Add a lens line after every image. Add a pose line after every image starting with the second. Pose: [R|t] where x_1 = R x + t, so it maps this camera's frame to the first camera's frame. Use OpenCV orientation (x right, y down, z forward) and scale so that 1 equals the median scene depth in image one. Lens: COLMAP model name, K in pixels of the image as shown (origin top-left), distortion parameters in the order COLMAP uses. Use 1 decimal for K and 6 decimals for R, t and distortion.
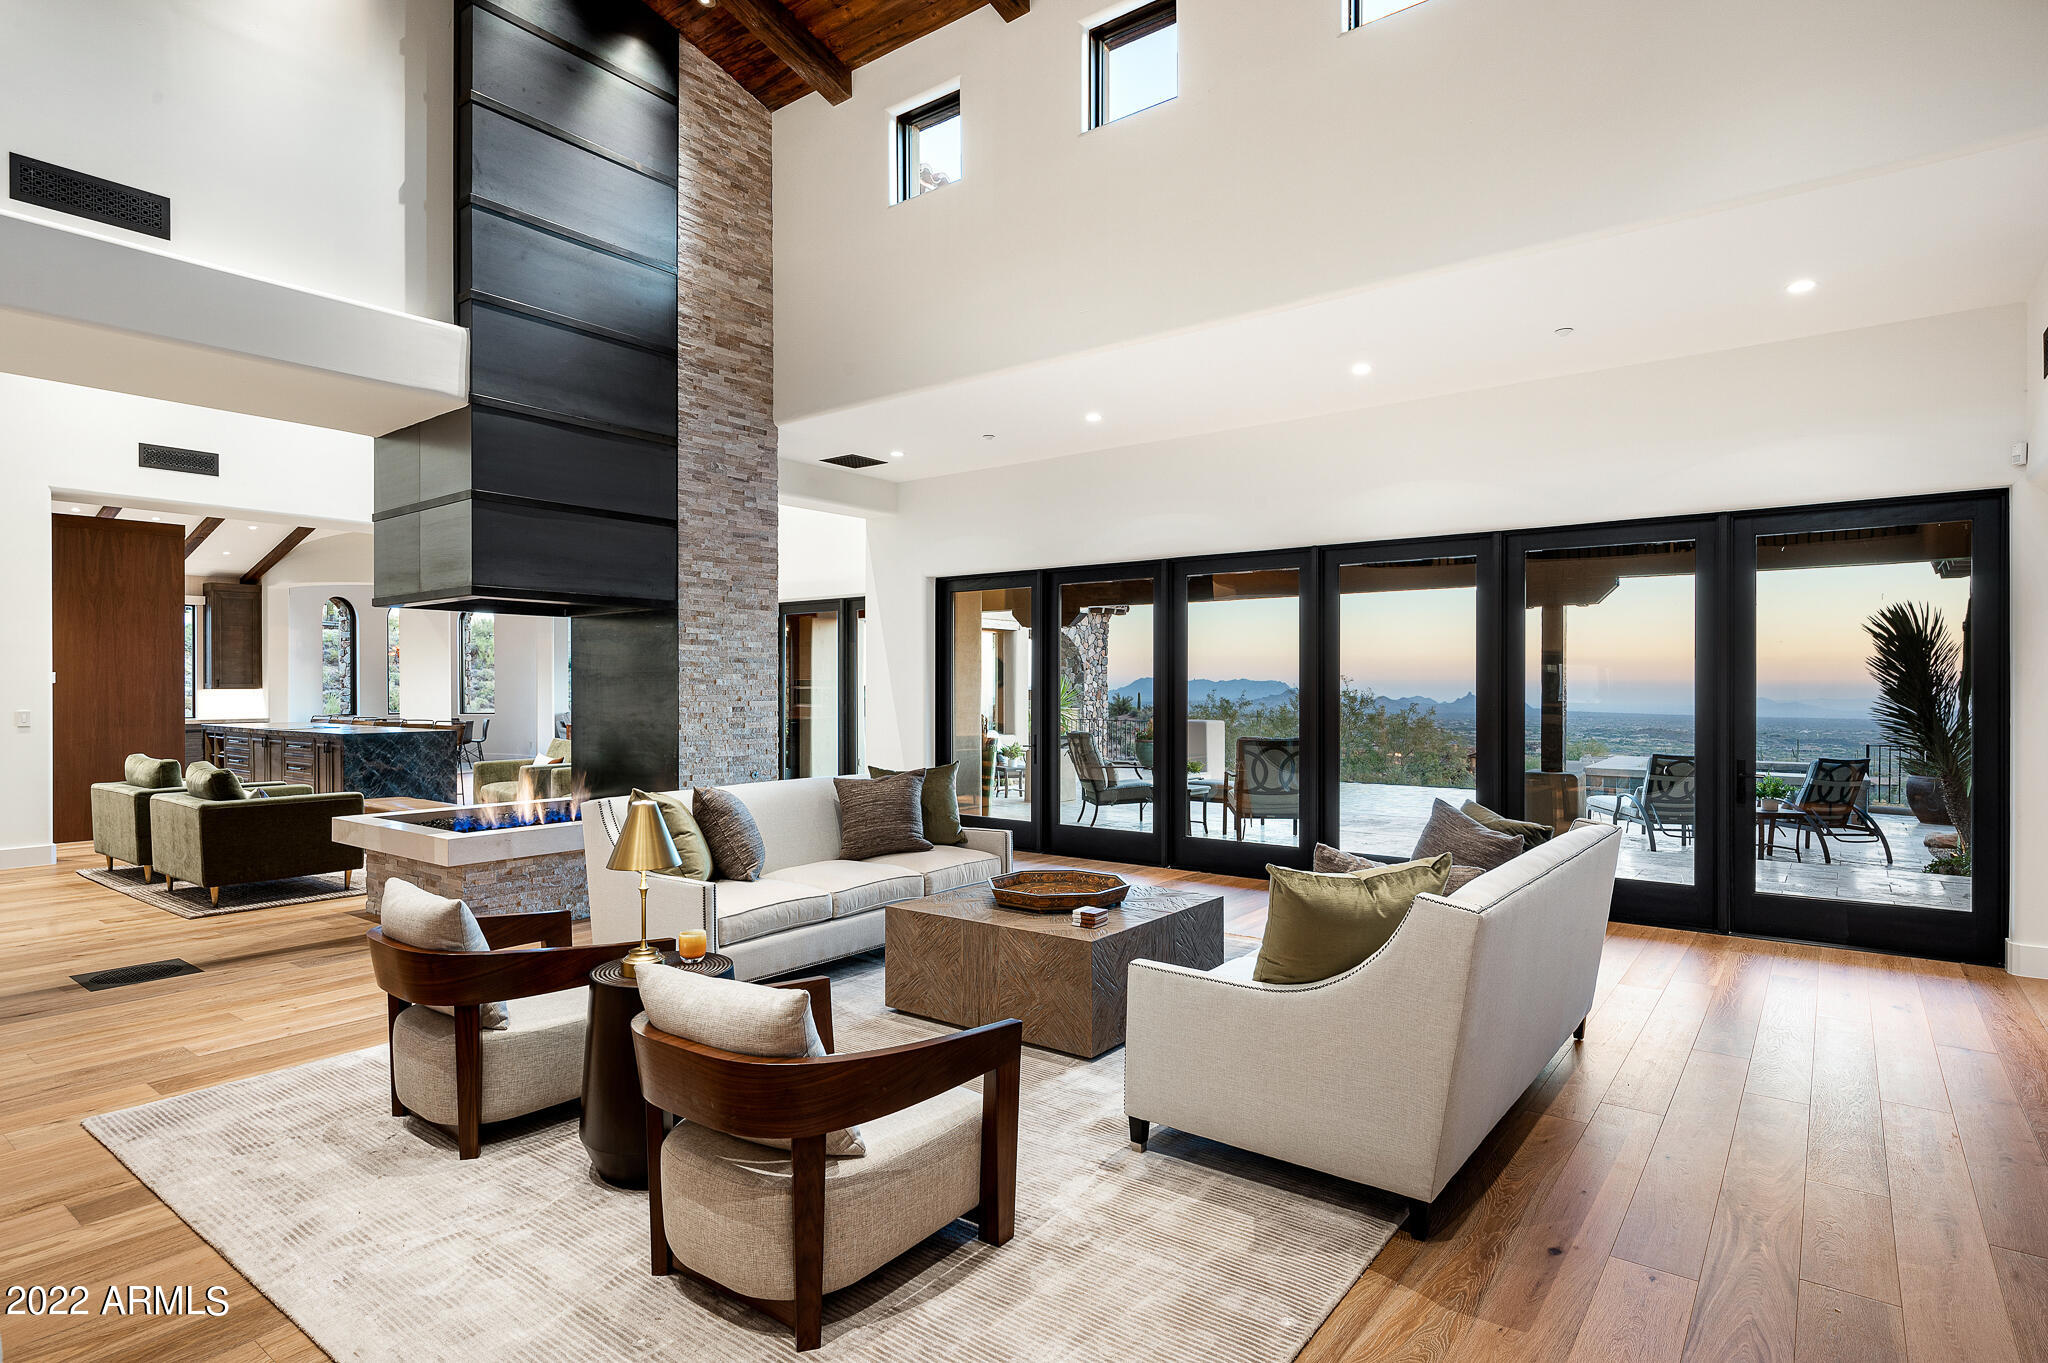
lens RADIAL K [[1061.4, 0, 1034.4], [0, 1061.4, 690.4], [0, 0, 1]] dist [0.001137, 0.000134]
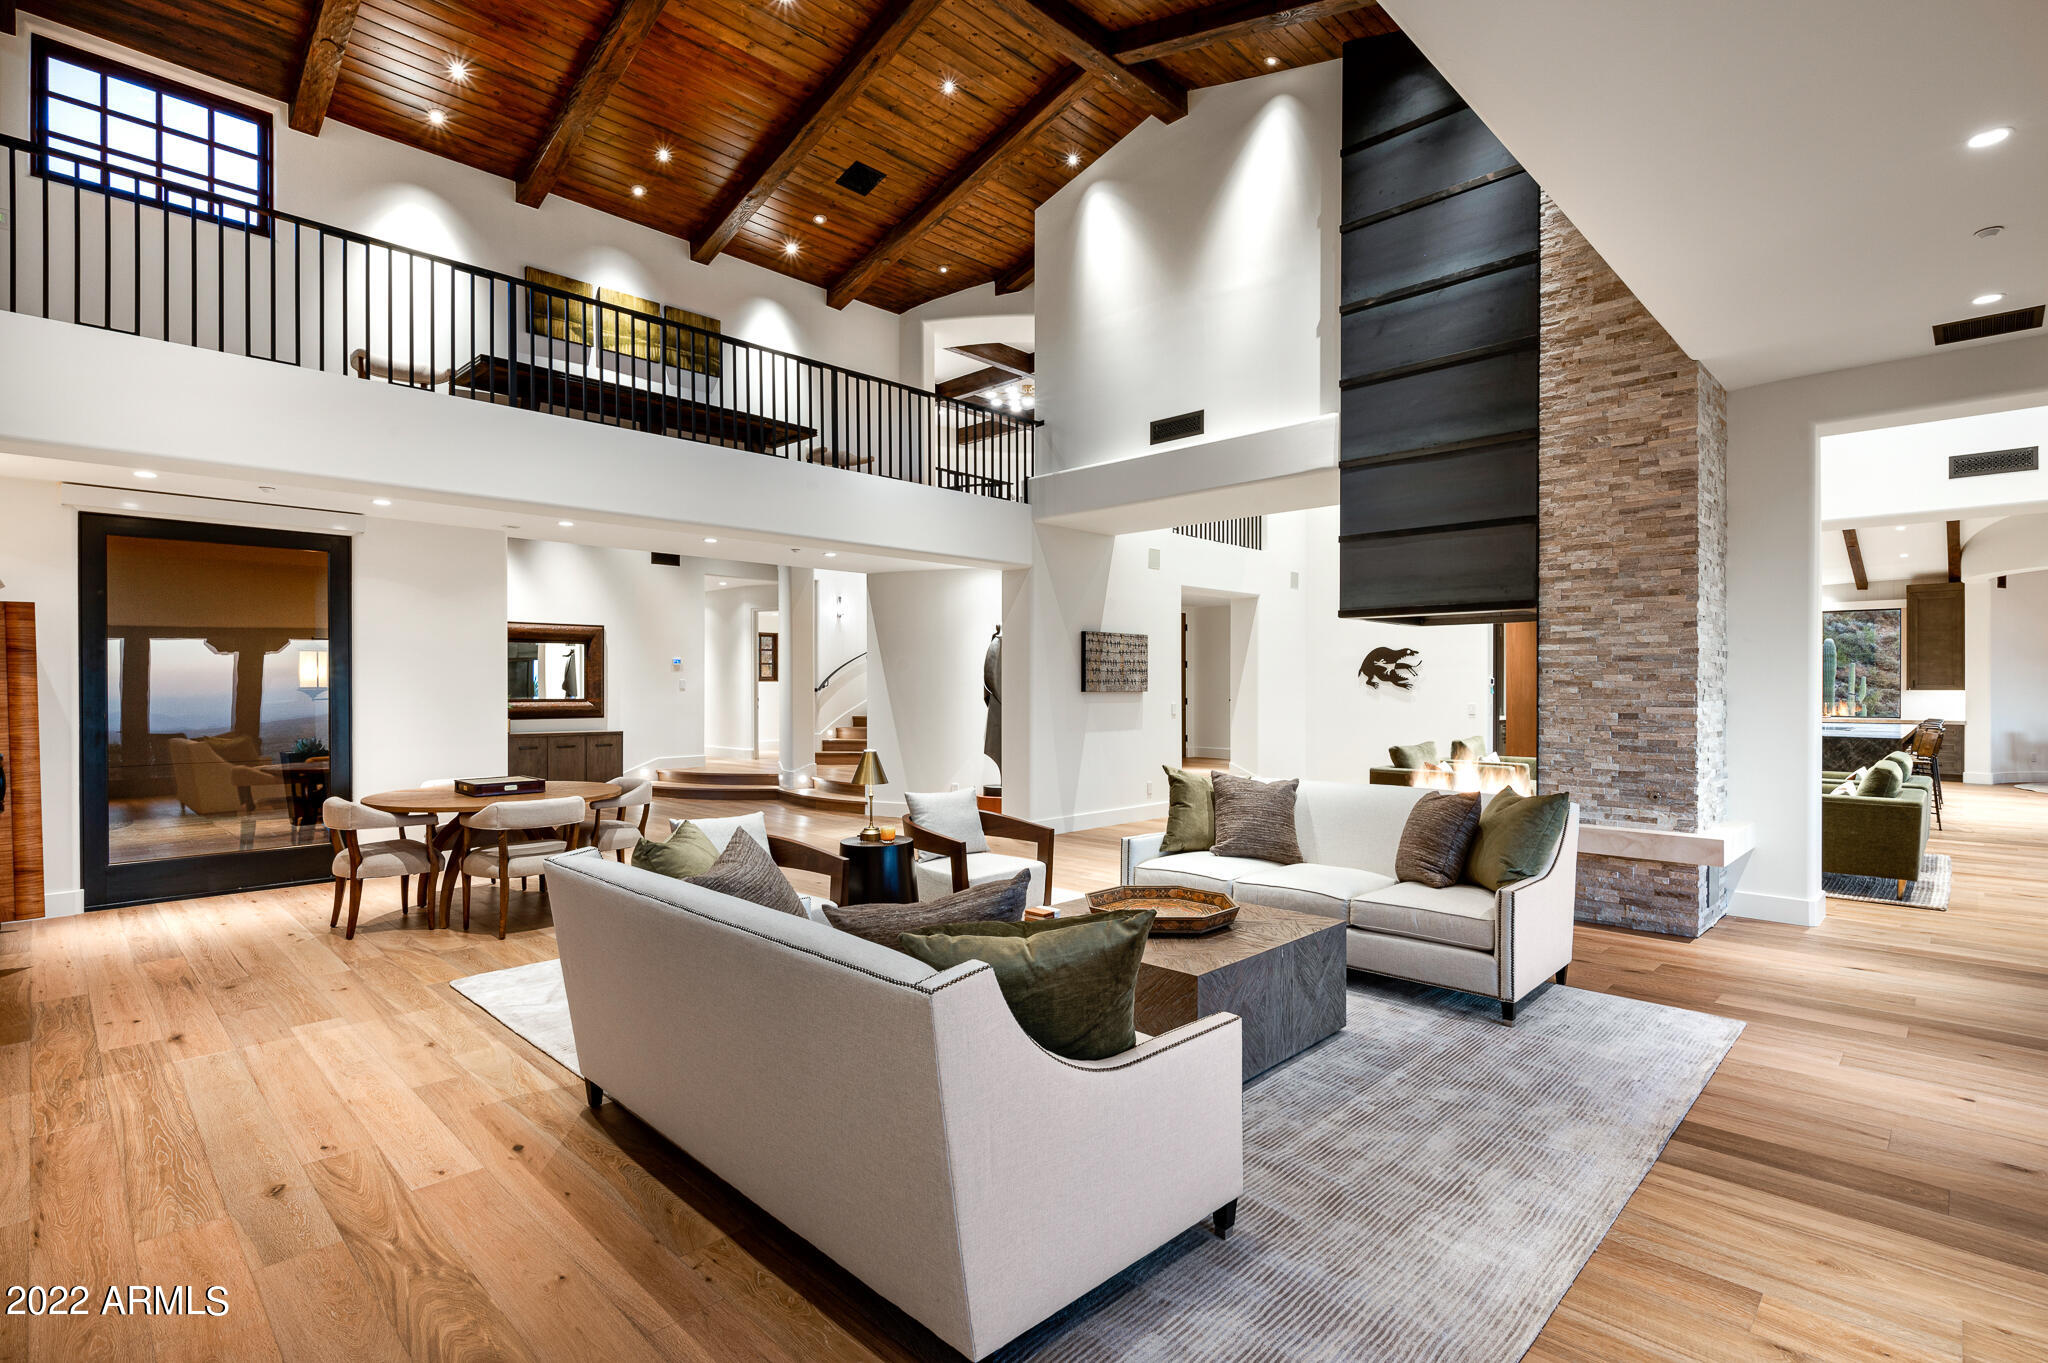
lens RADIAL K [[967.9, 0, 1024.5], [0, 967.9, 686.6], [0, 0, 1]] dist [-0.001371, 0.000288]
pose [[-0.123292, 0.000225, -0.992370, 0.548358], [-0.004142, 0.999991, 0.000742, -0.004444], [0.992362, 0.004202, -0.123290, 0.615032]]
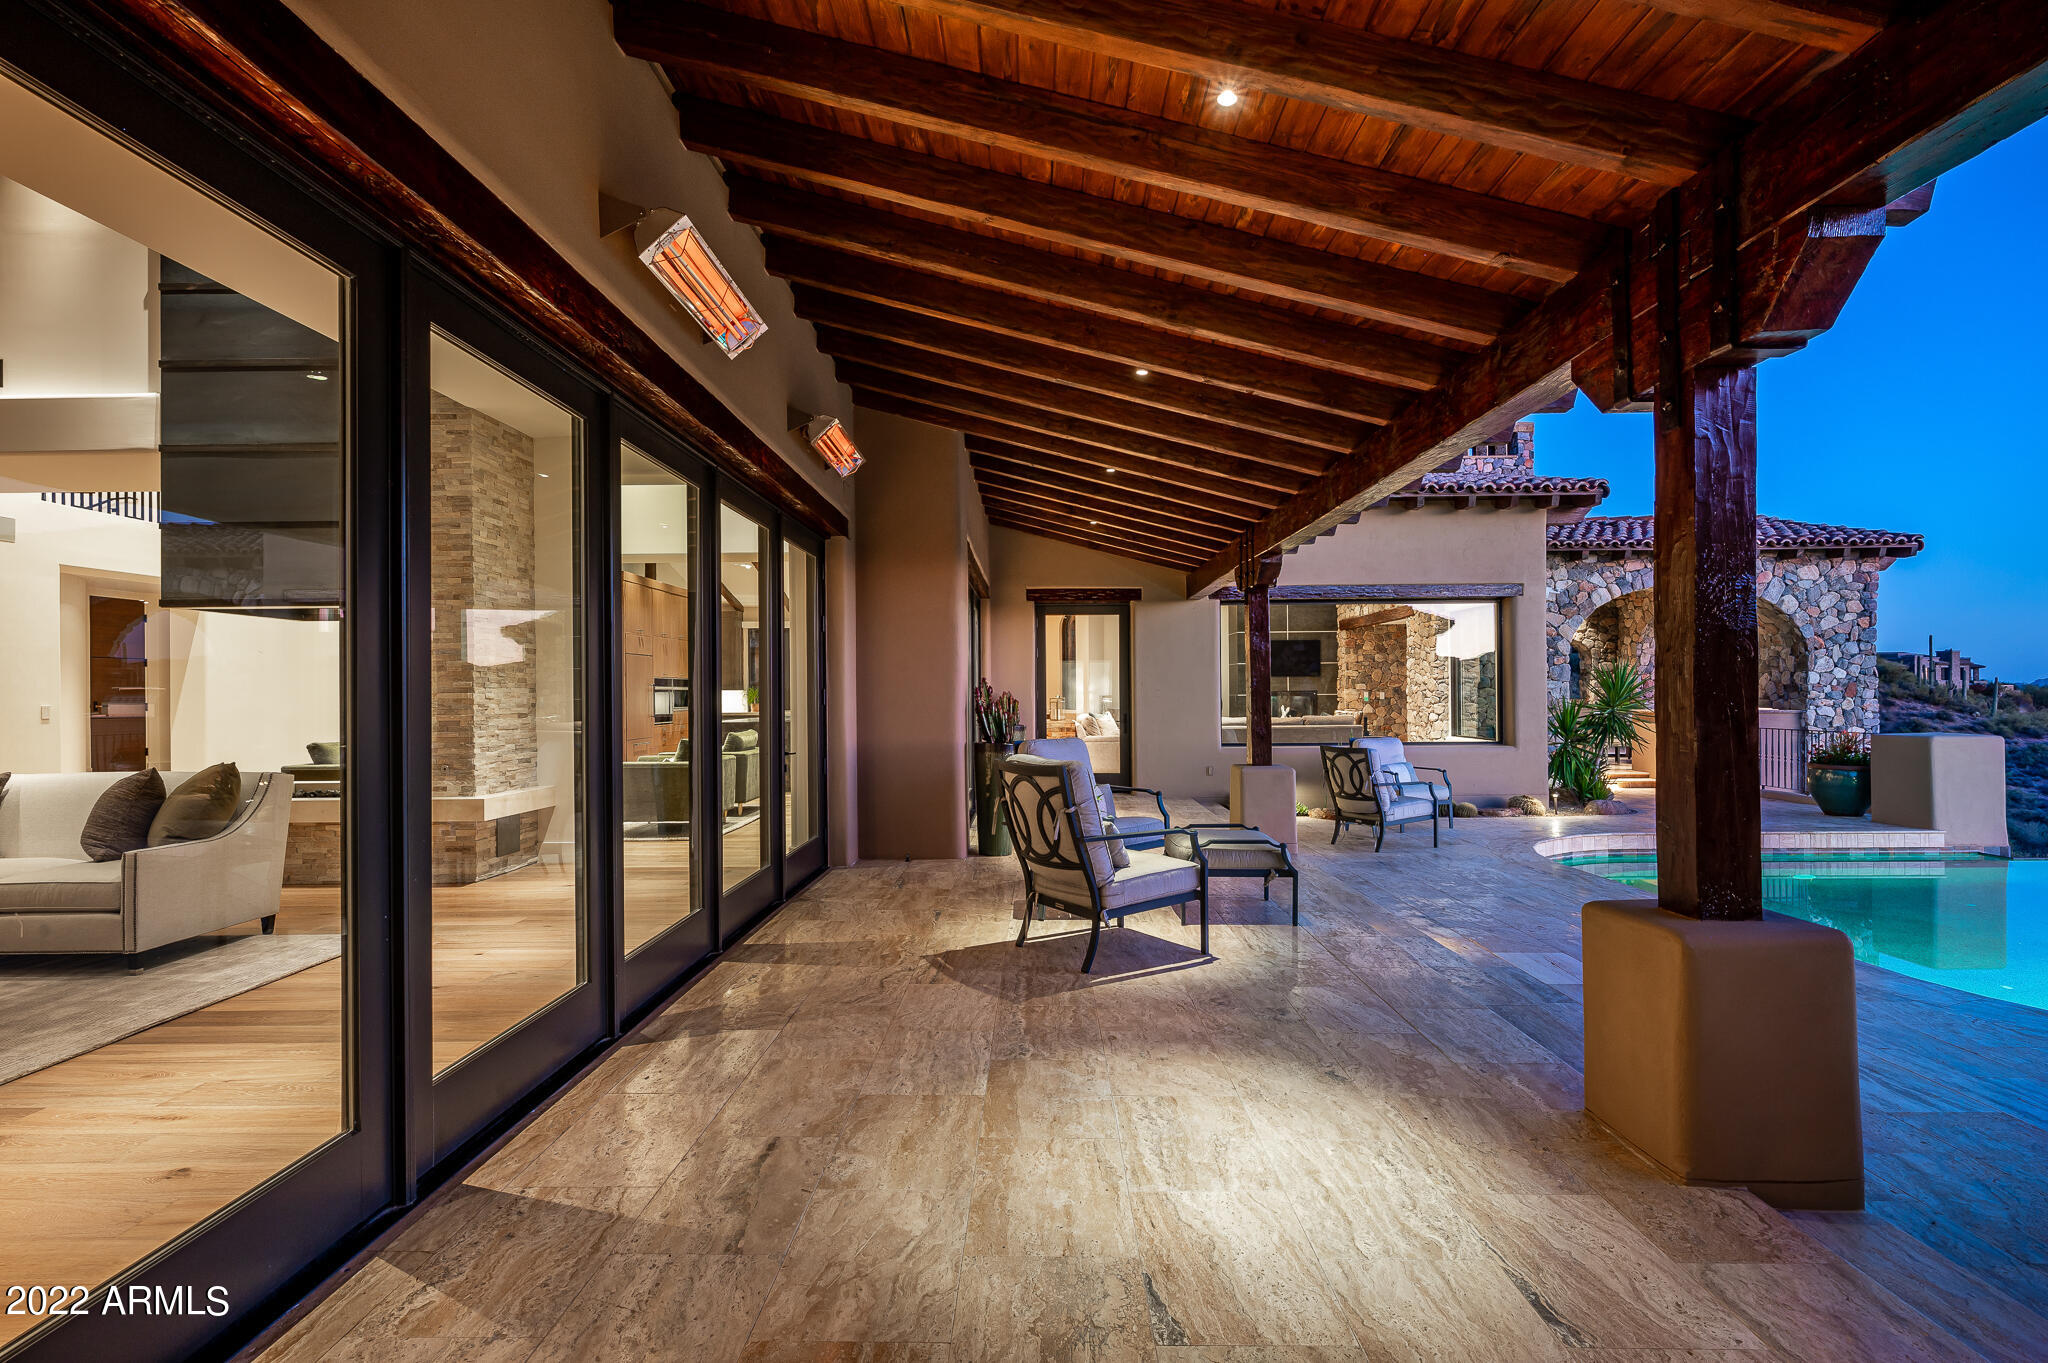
lens RADIAL K [[999.3, 0, 1029.7], [0, 999.3, 689.3], [0, 0, 1]] dist [-0.000951, 0.000499]
pose [[0.597610, -0.007644, -0.801750, 0.807442], [0.005873, 0.999969, -0.005157, 0.014640], [0.801765, -0.001627, 0.597637, 0.894242]]
